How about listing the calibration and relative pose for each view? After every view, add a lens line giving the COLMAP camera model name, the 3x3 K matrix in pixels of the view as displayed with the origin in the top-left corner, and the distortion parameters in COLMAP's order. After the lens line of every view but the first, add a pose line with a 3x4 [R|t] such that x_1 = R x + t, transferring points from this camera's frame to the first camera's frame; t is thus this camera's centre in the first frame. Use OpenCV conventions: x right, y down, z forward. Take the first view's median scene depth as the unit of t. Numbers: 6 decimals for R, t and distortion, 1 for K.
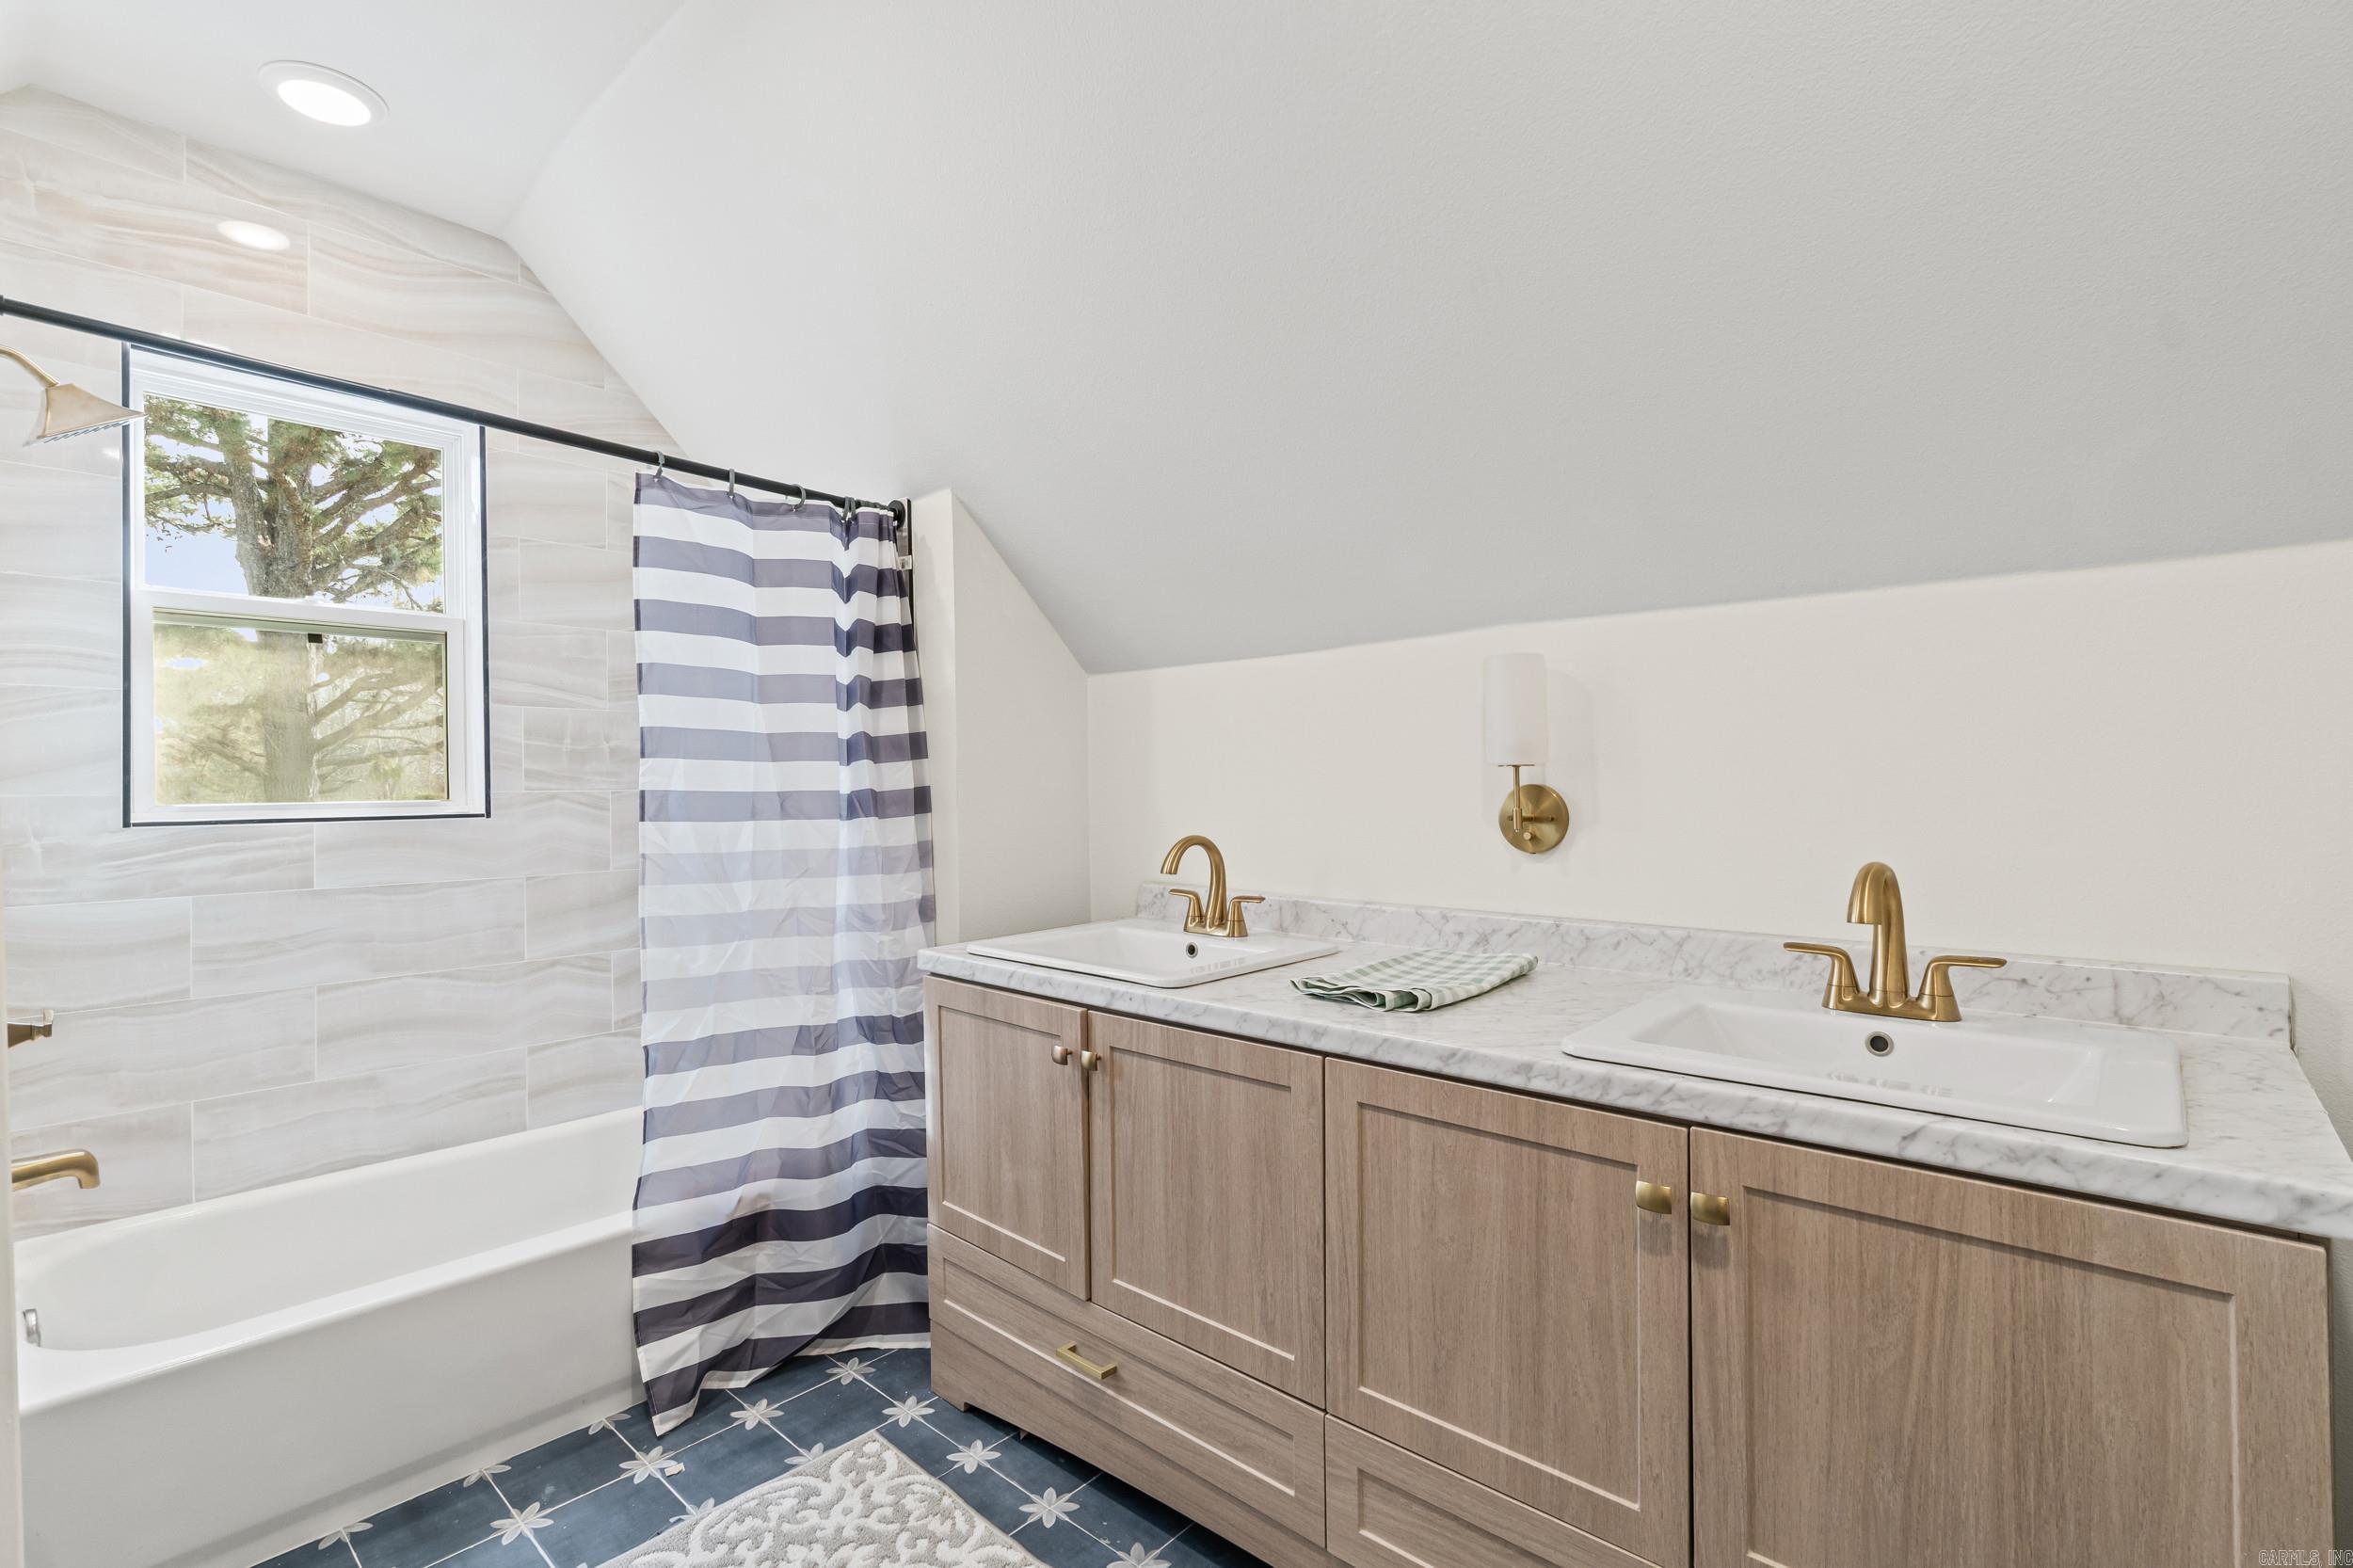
lens RADIAL K [[1061.3, 0, 1164.2], [0, 1061.3, 777.3], [0, 0, 1]] dist [-0.022002, 0.002786]
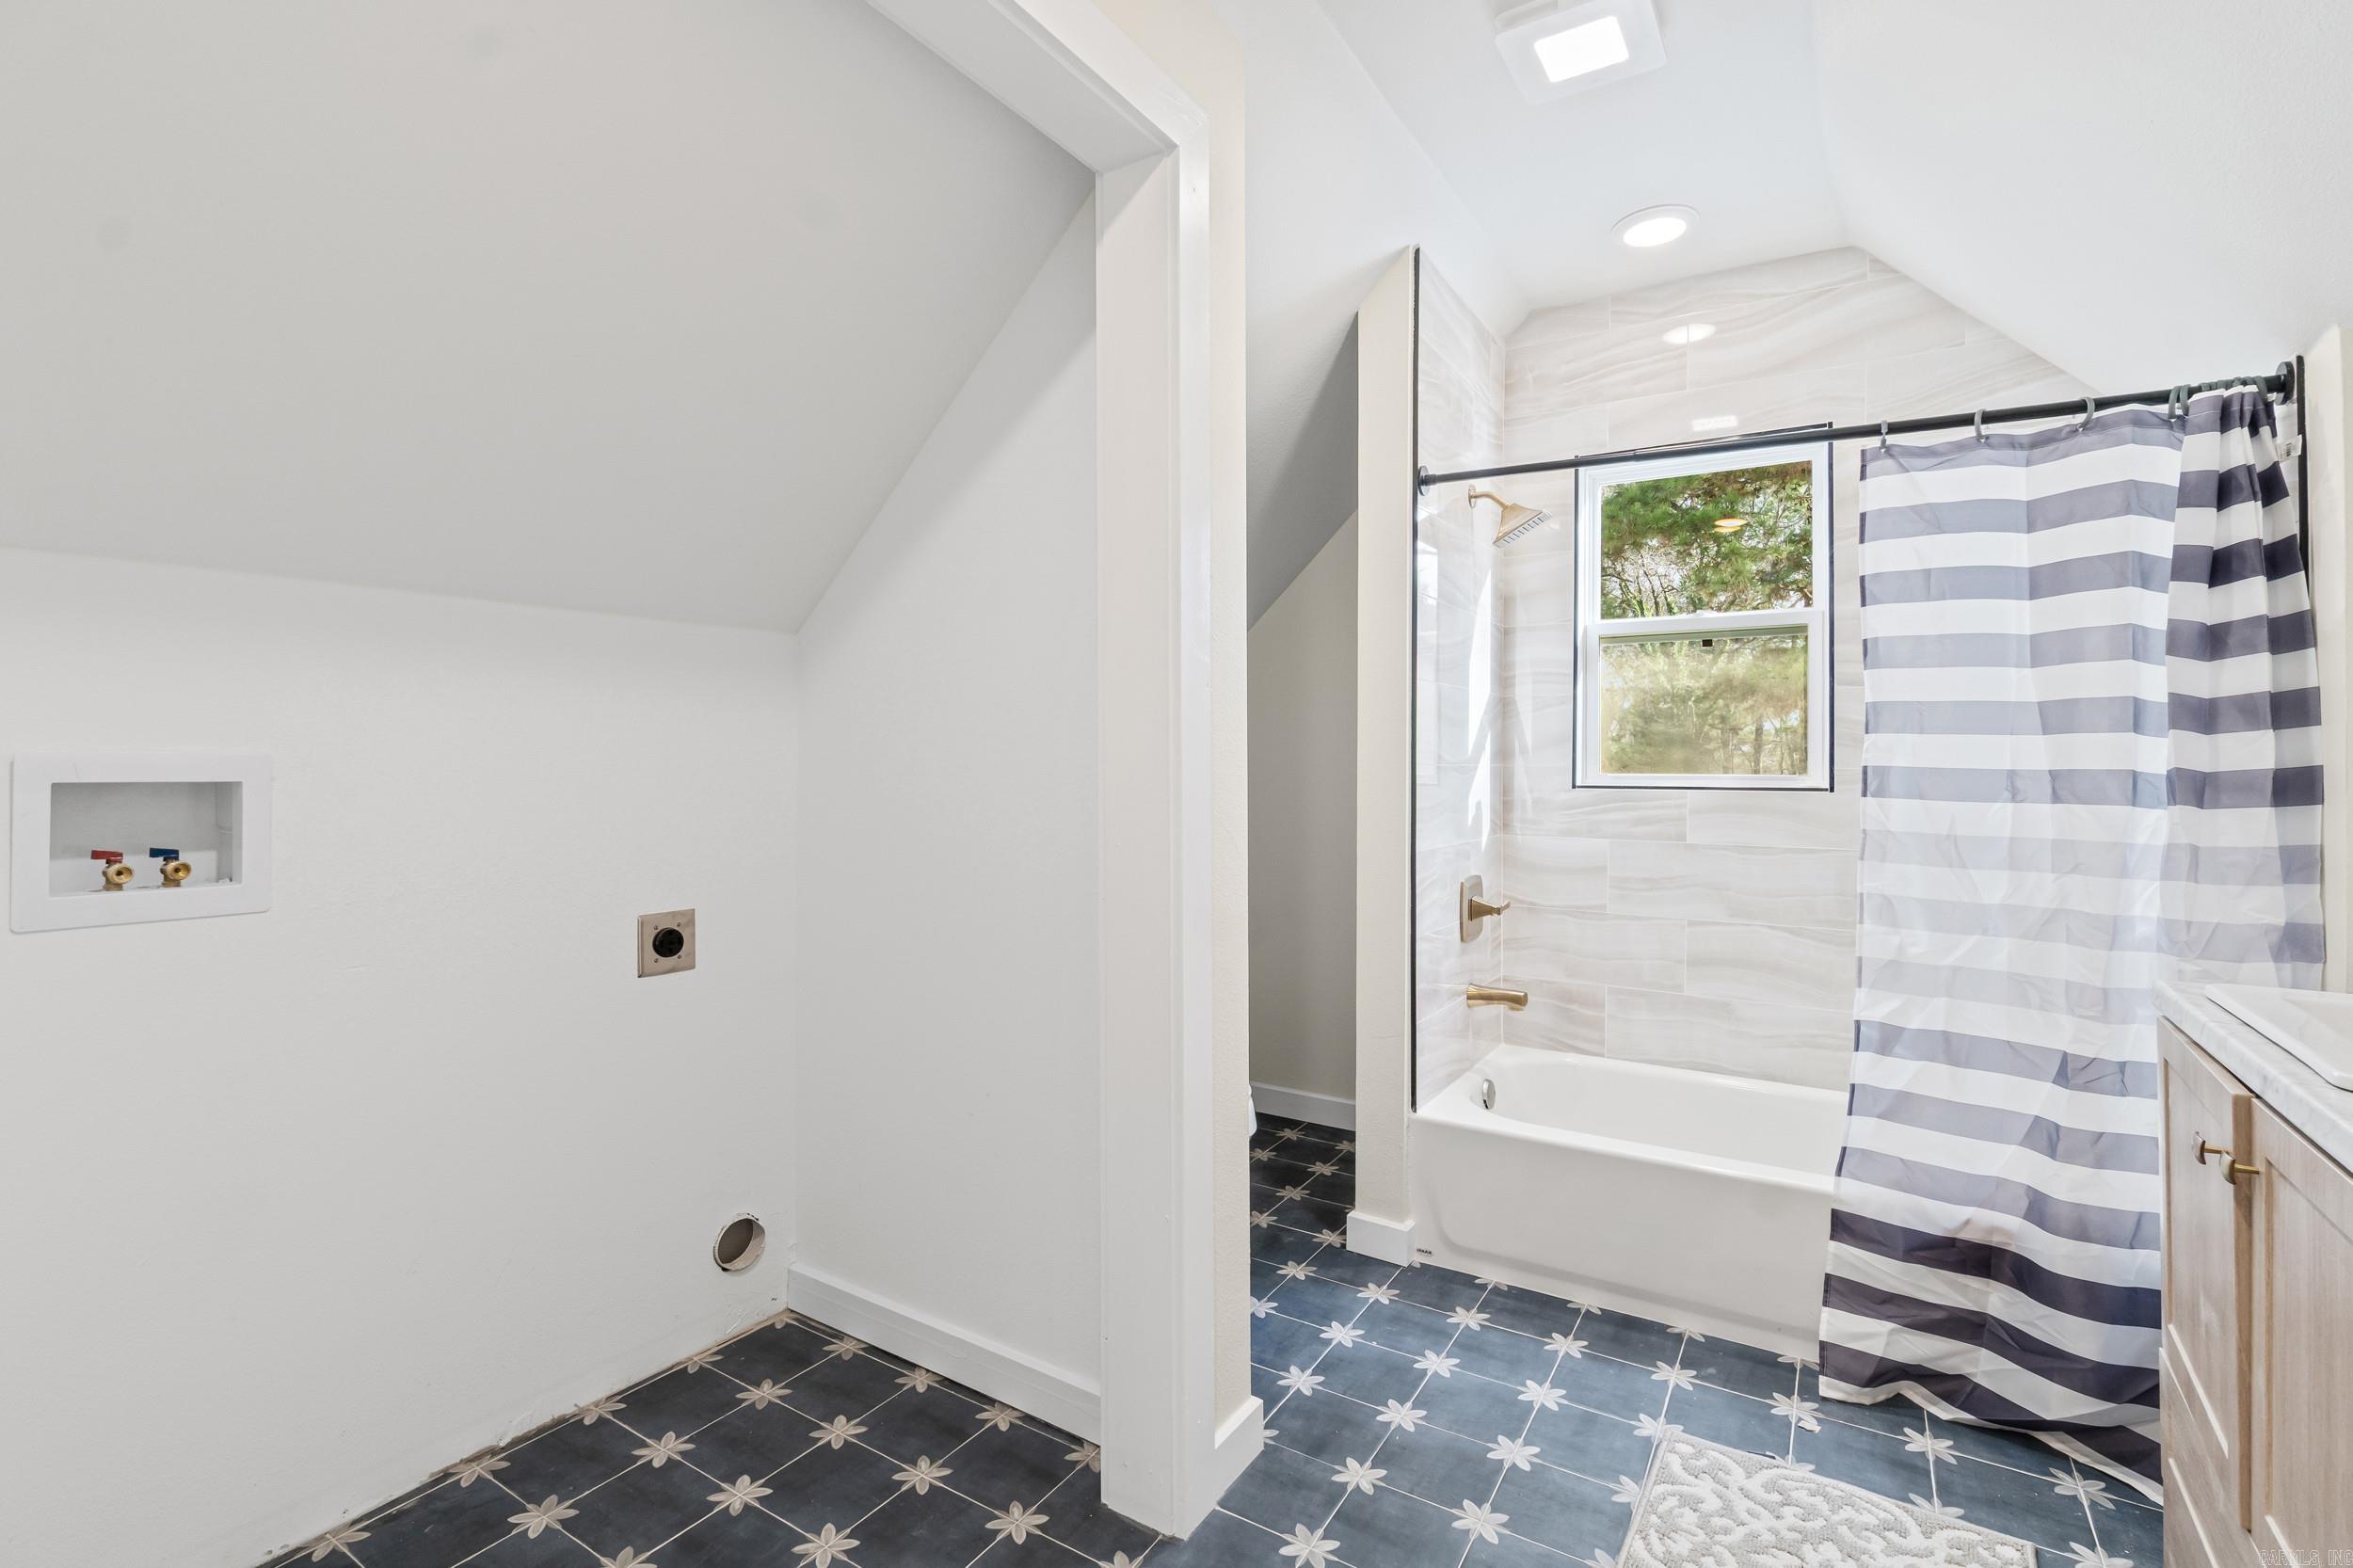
lens RADIAL K [[1061.3, 0, 1163.1], [0, 1061.3, 770.2], [0, 0, 1]] dist [-0.022002, 0.002786]
pose [[0.165446, 0.011976, -0.986146, 0.361213], [-0.004760, 0.999924, 0.011344, 0.007970], [0.986207, 0.002817, 0.165491, 0.171182]]
